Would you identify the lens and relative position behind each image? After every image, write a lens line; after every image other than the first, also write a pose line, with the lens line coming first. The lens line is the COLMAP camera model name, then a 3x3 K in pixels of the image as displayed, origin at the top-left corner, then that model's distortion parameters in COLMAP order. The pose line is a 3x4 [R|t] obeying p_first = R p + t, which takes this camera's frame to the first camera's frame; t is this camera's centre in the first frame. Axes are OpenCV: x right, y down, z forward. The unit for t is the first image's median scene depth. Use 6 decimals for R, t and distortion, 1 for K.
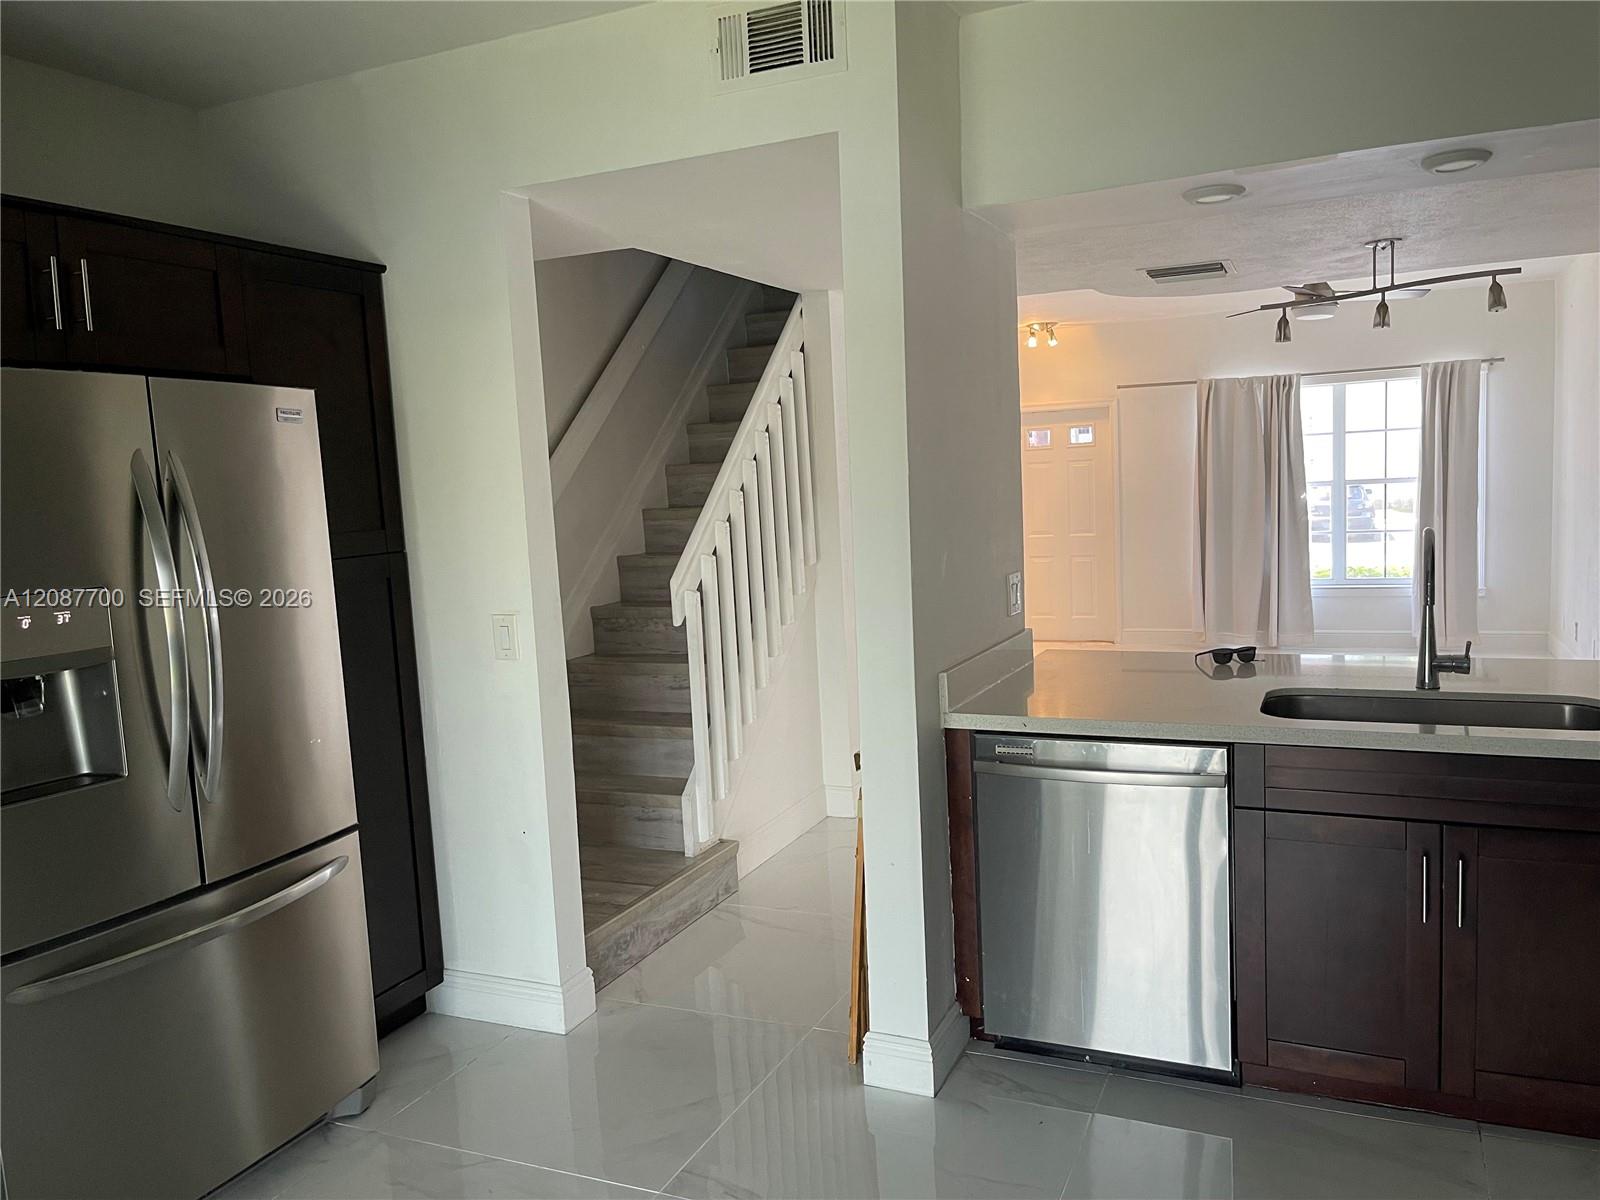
lens RADIAL K [[1202.4, 0, 811.7], [0, 1202.4, 606.4], [0, 0, 1]] dist [0.056639, -0.077099]
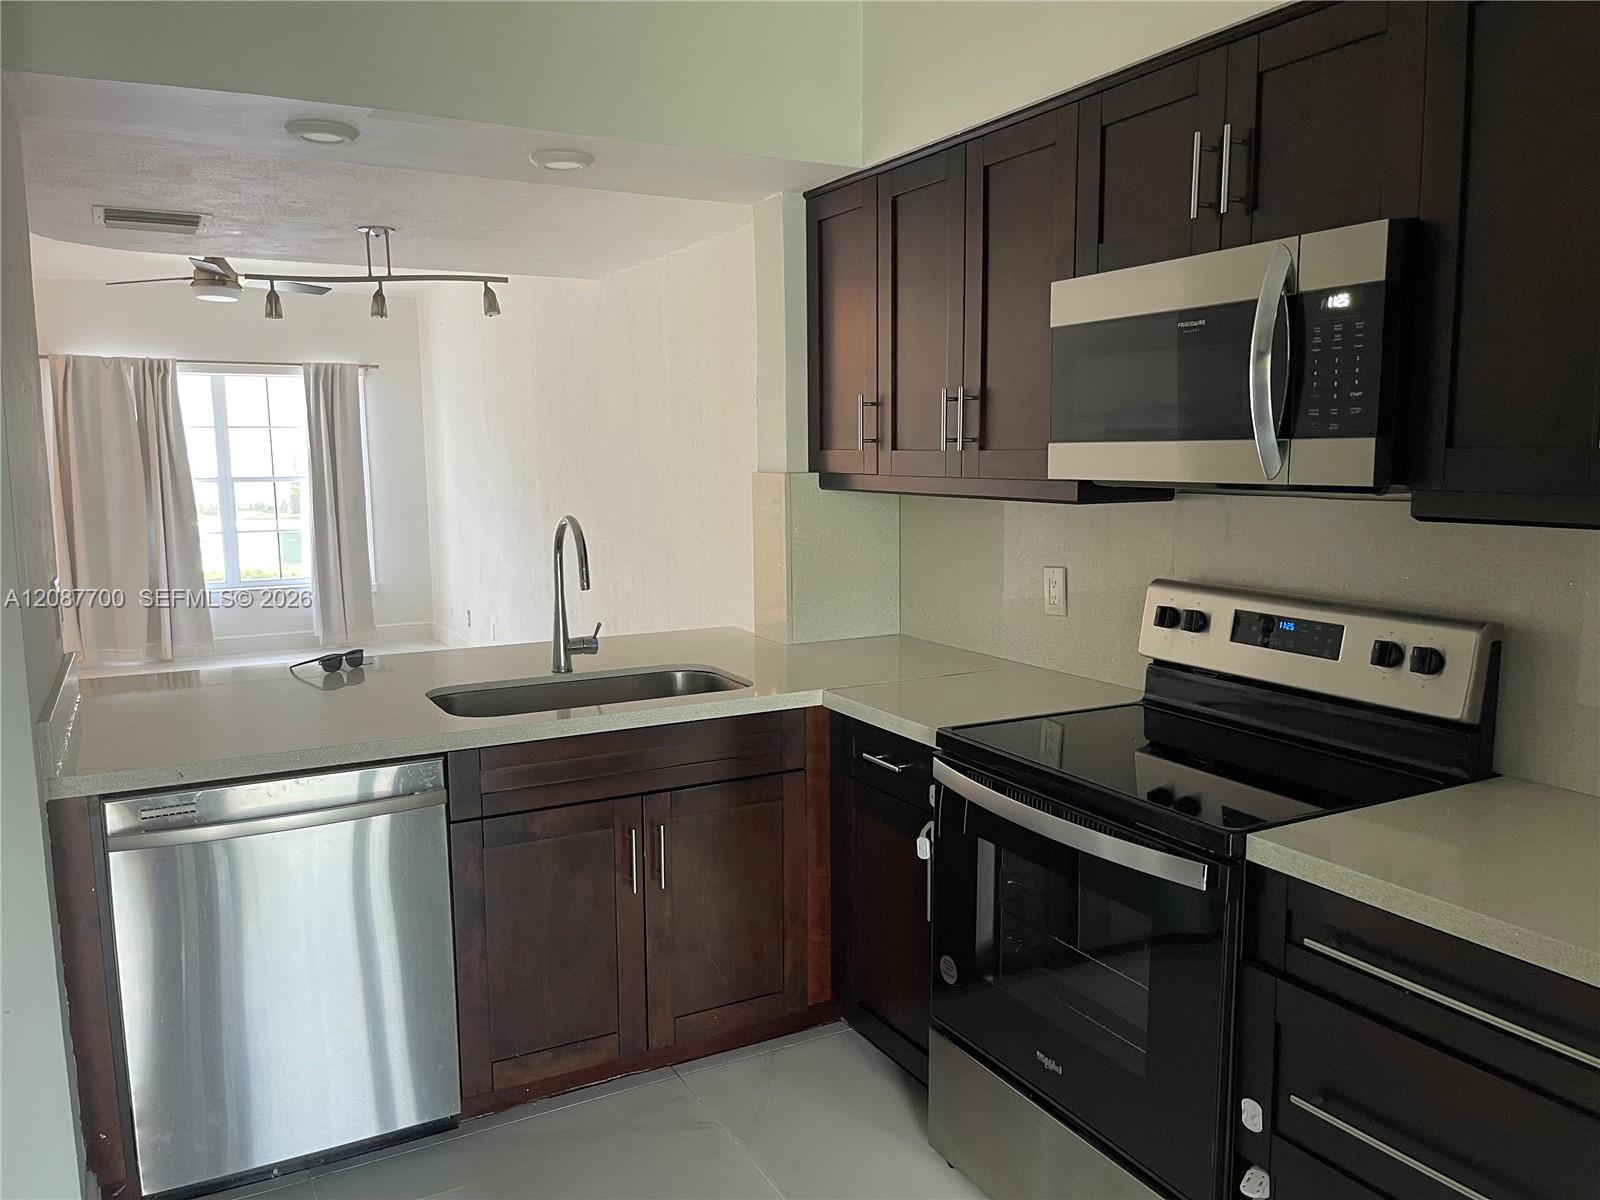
lens RADIAL K [[1202.4, 0, 808.3], [0, 1202.4, 611.4], [0, 0, 1]] dist [0.056639, -0.077099]
pose [[0.589908, -0.063838, 0.804943, -0.069972], [0.063792, 0.997439, 0.032353, -0.001327], [-0.804946, 0.032264, 0.592470, 0.081504]]
